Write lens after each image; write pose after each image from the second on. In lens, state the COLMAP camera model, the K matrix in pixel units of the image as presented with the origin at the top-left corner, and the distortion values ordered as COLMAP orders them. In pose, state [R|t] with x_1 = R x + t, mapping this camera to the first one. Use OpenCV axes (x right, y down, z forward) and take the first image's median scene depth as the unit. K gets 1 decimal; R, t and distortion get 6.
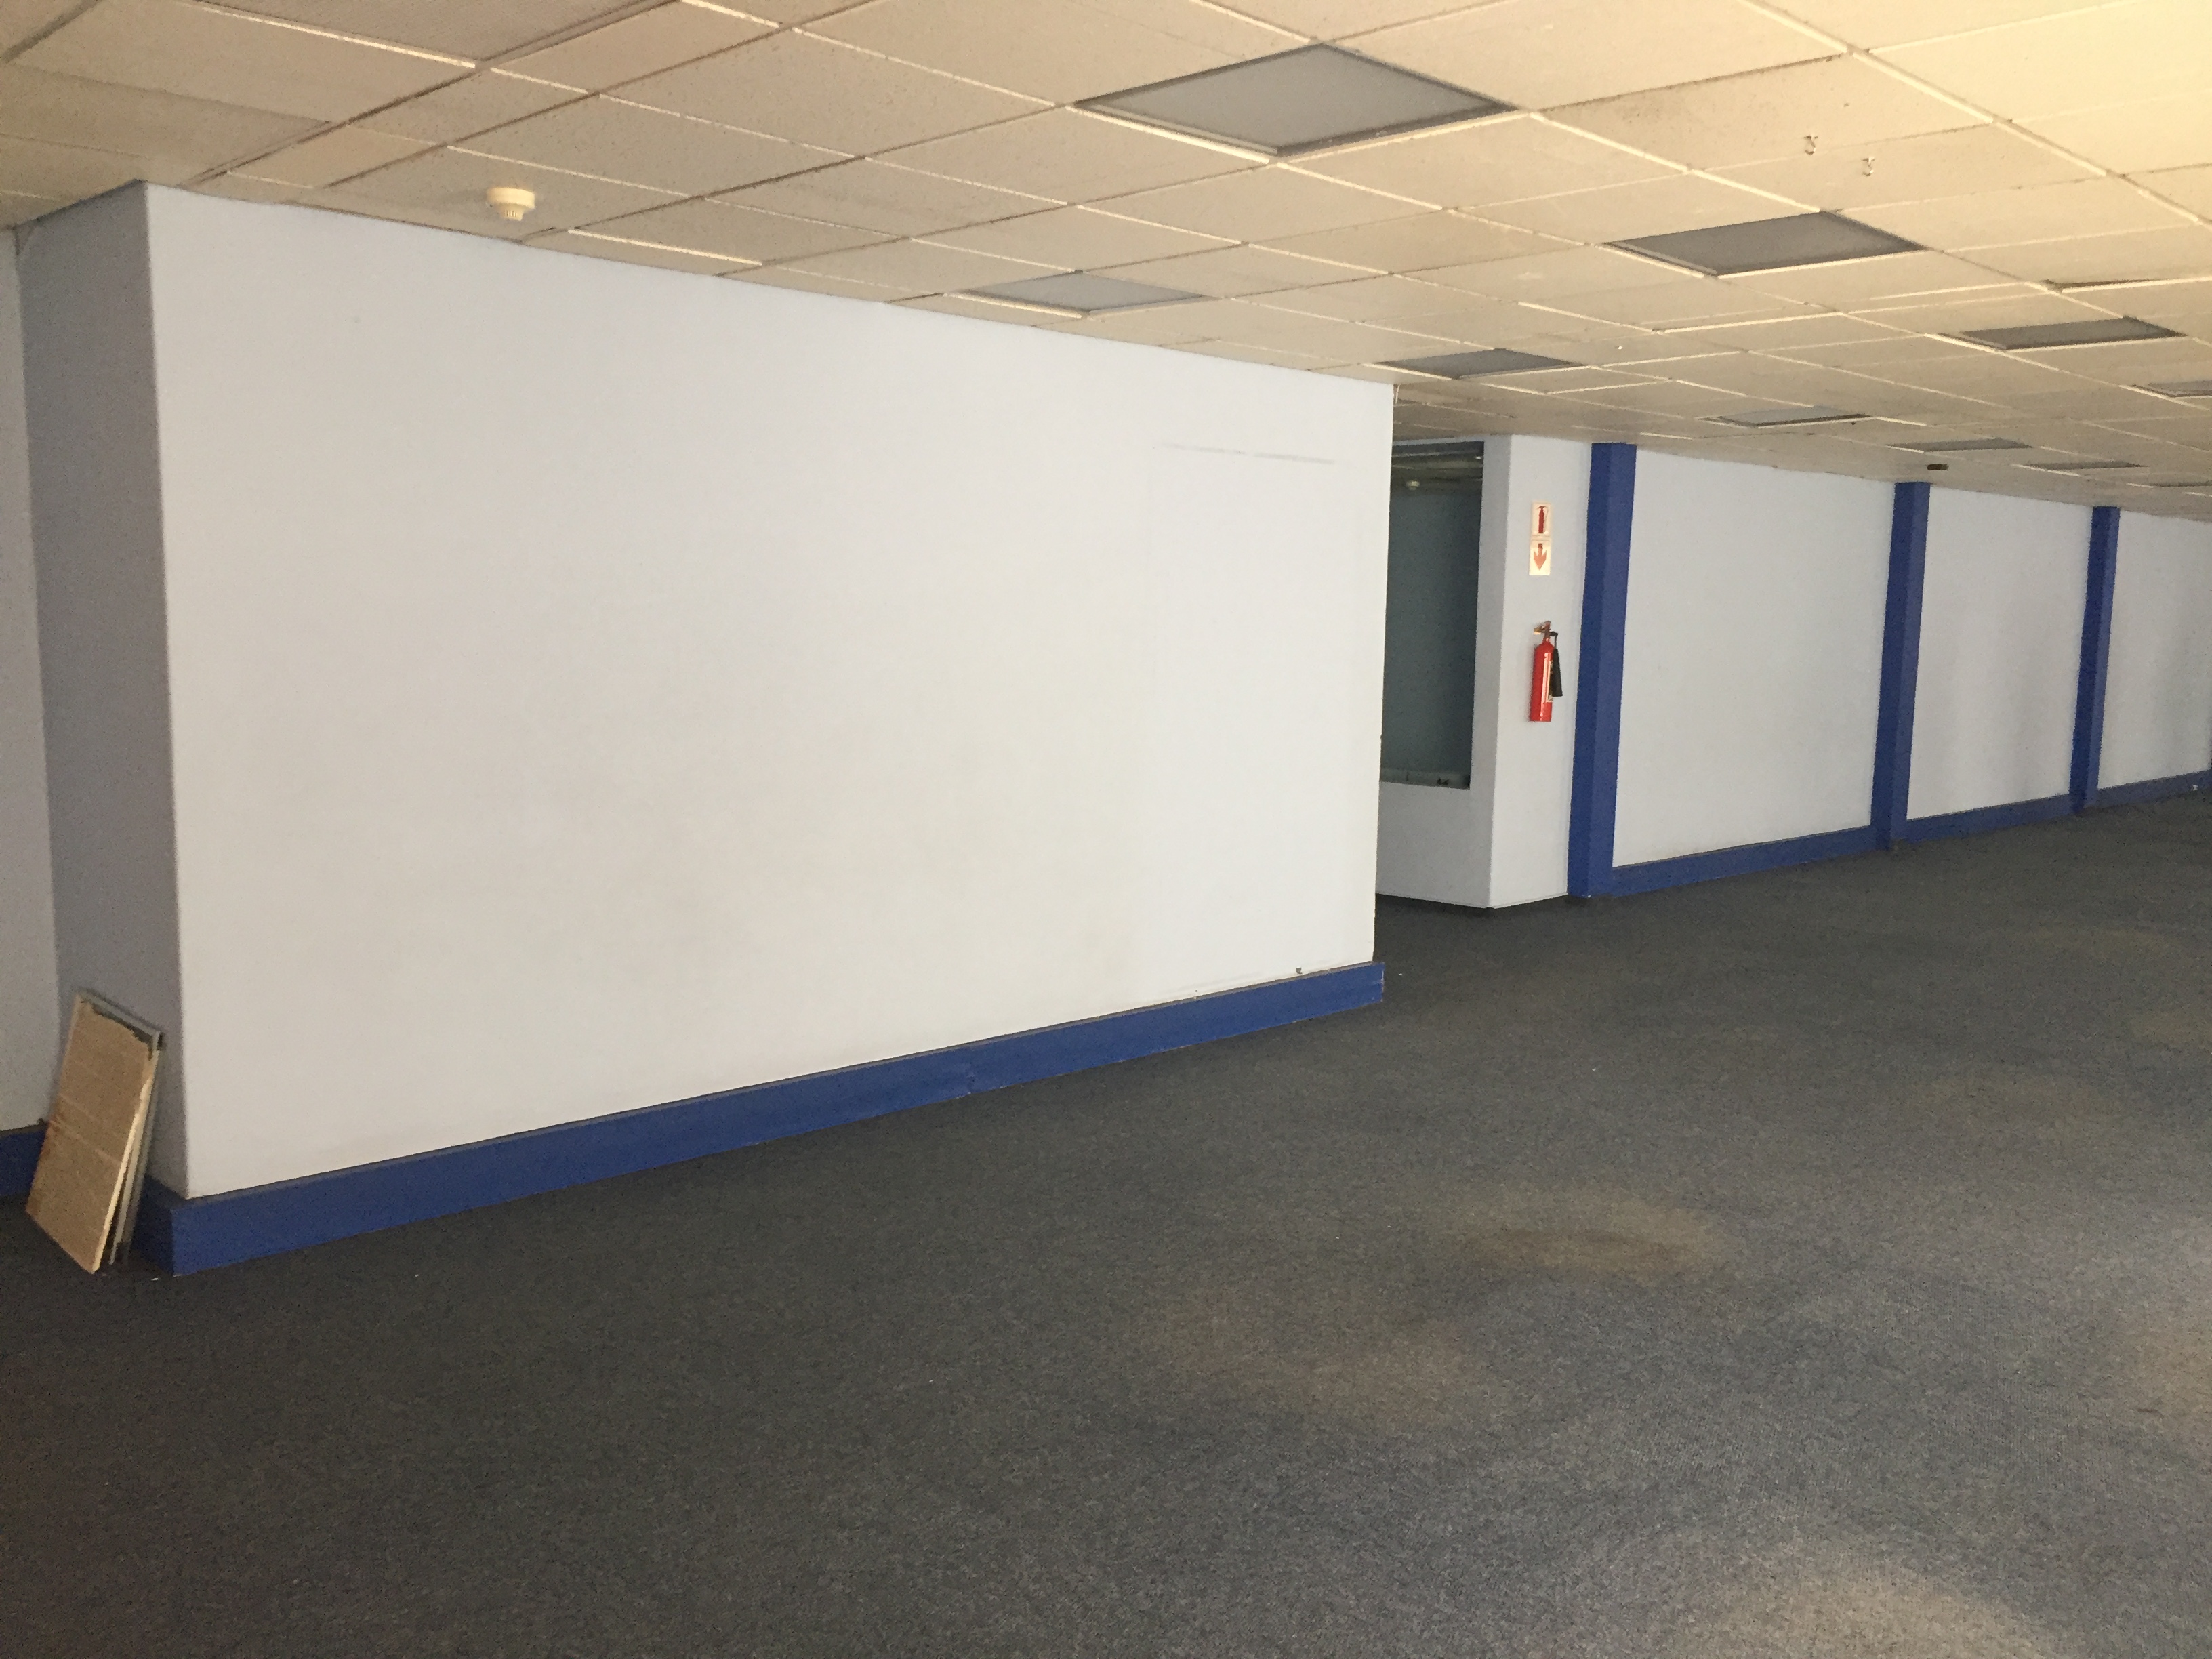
lens RADIAL K [[1875.9, 0, 1108.3], [0, 1875.9, 834.1], [0, 0, 1]] dist [-0.040748, -0.006946]
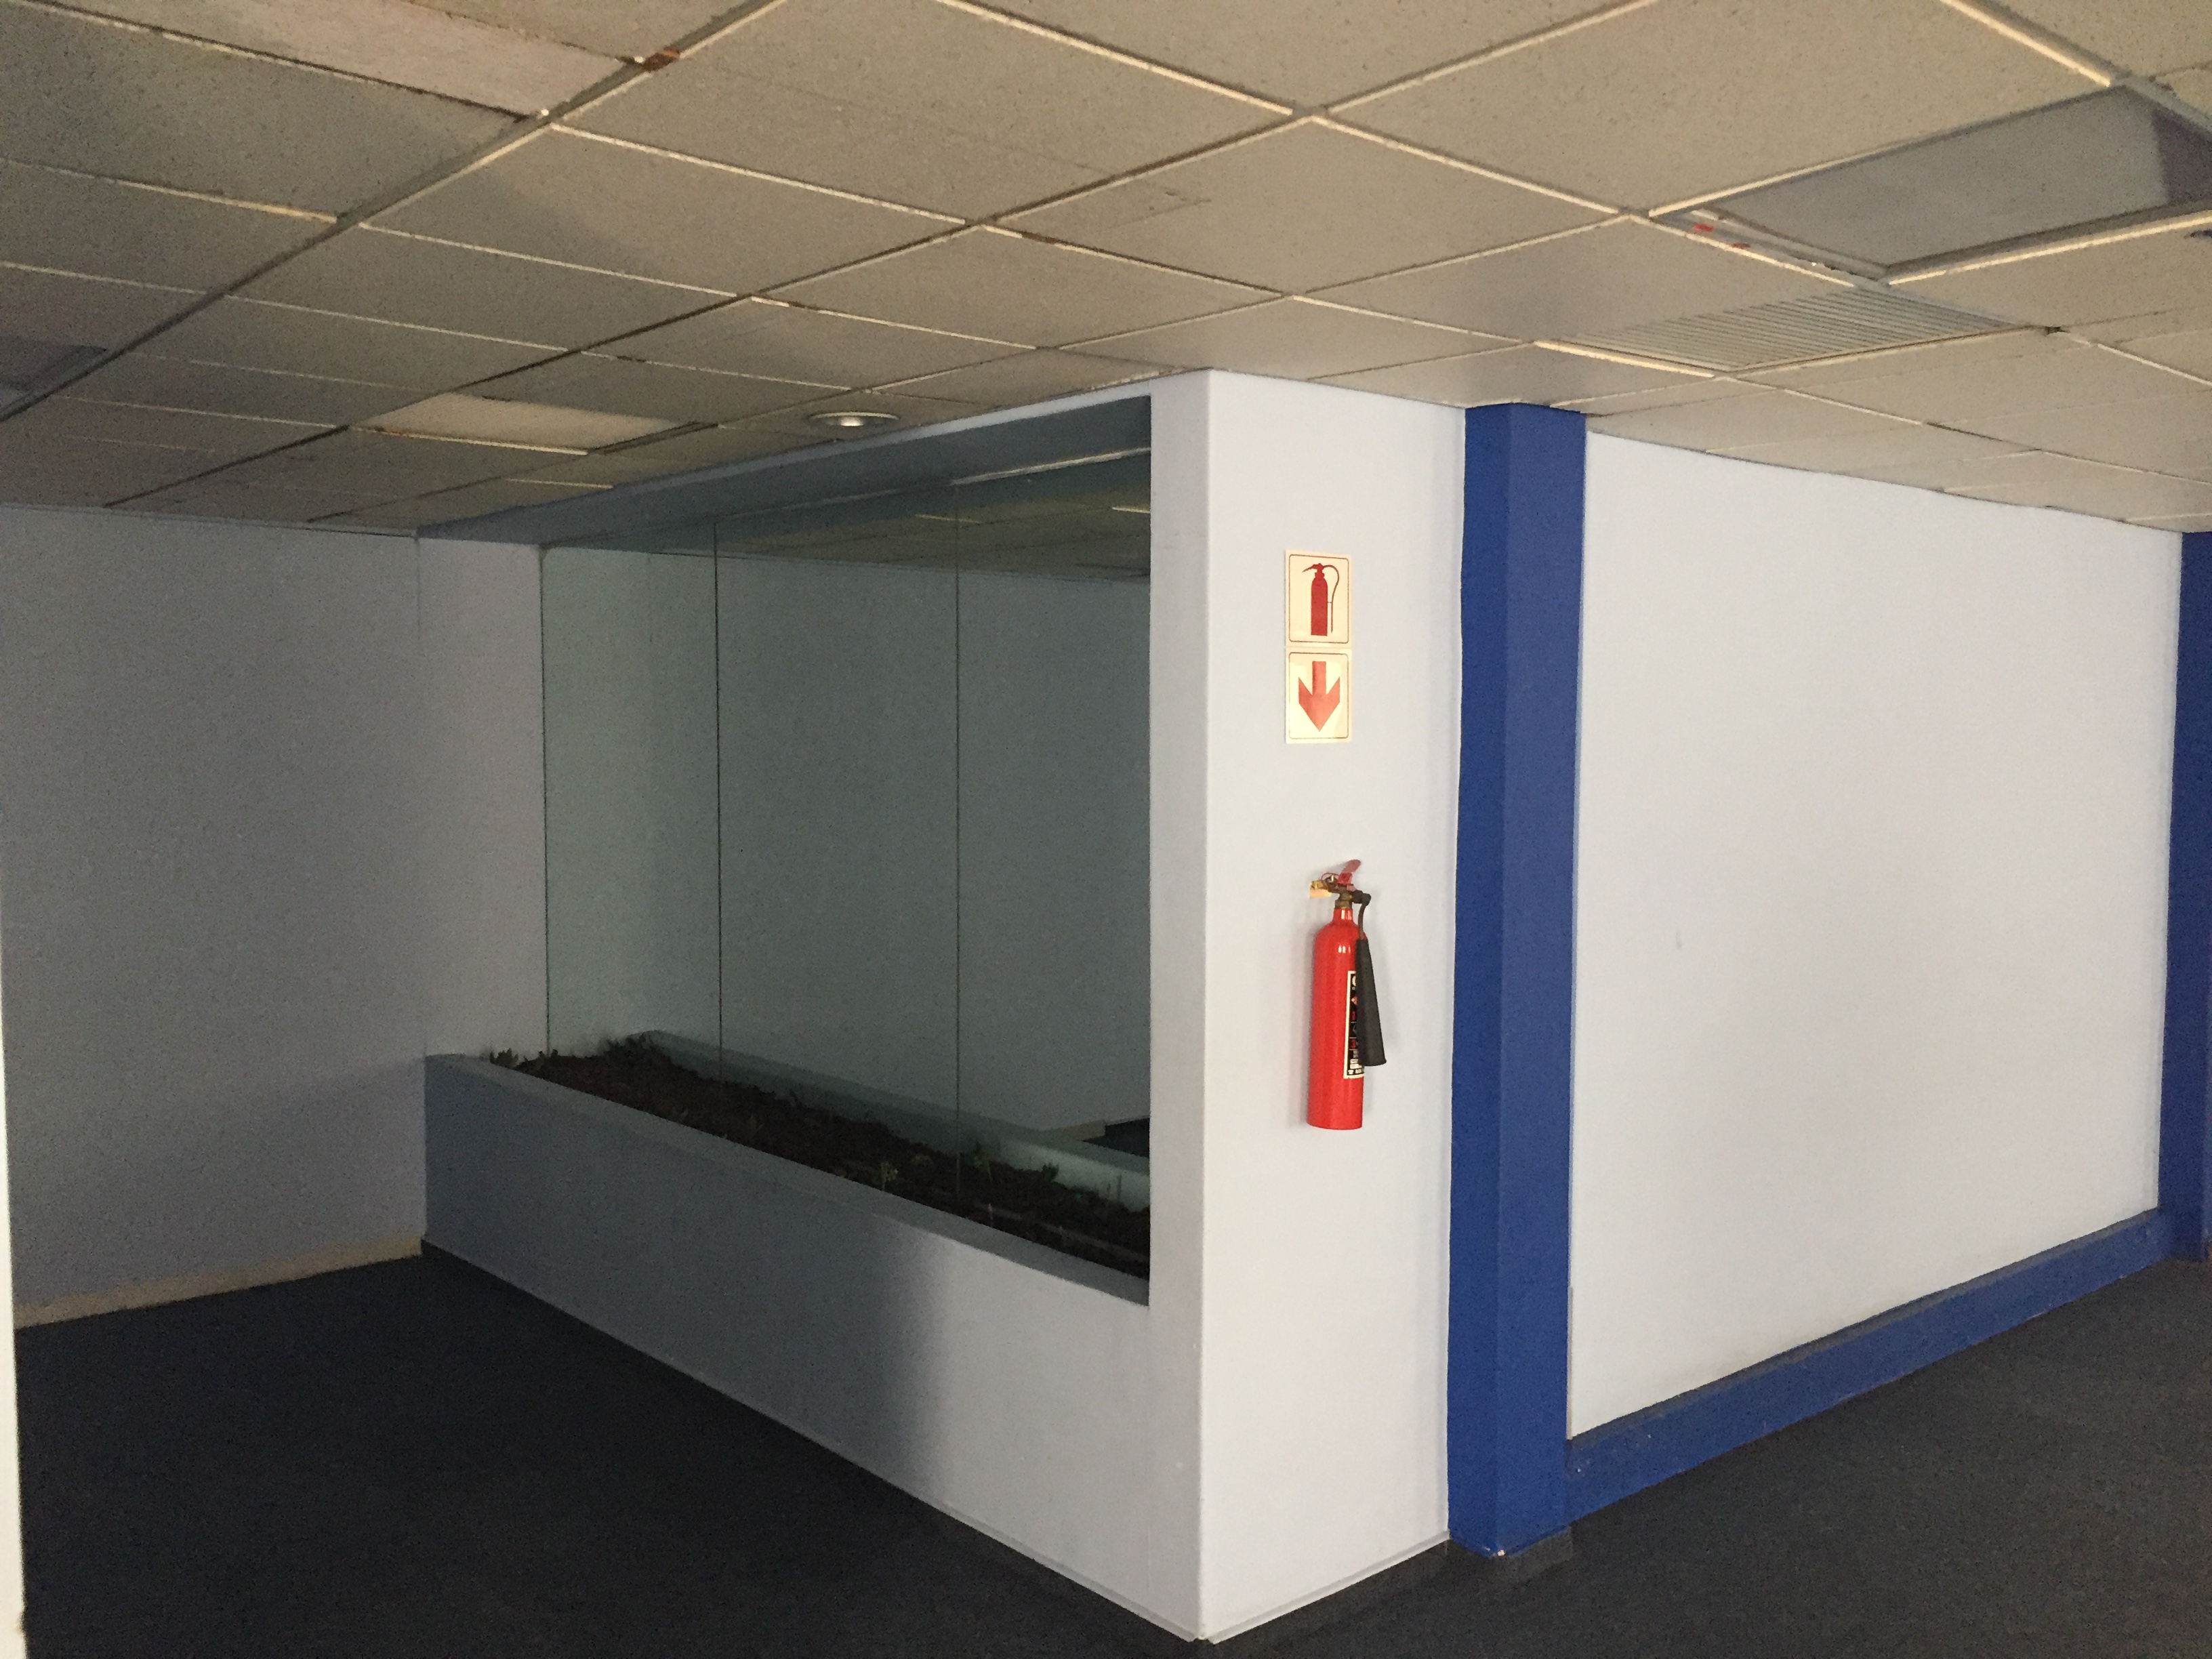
lens RADIAL K [[1875.9, 0, 1101.1], [0, 1875.9, 826.2], [0, 0, 1]] dist [-0.040748, -0.006946]
pose [[0.996670, -0.015168, -0.080117, 0.215782], [0.008653, 0.996672, -0.081051, -0.090872], [0.081079, 0.080088, 0.993485, 0.616712]]
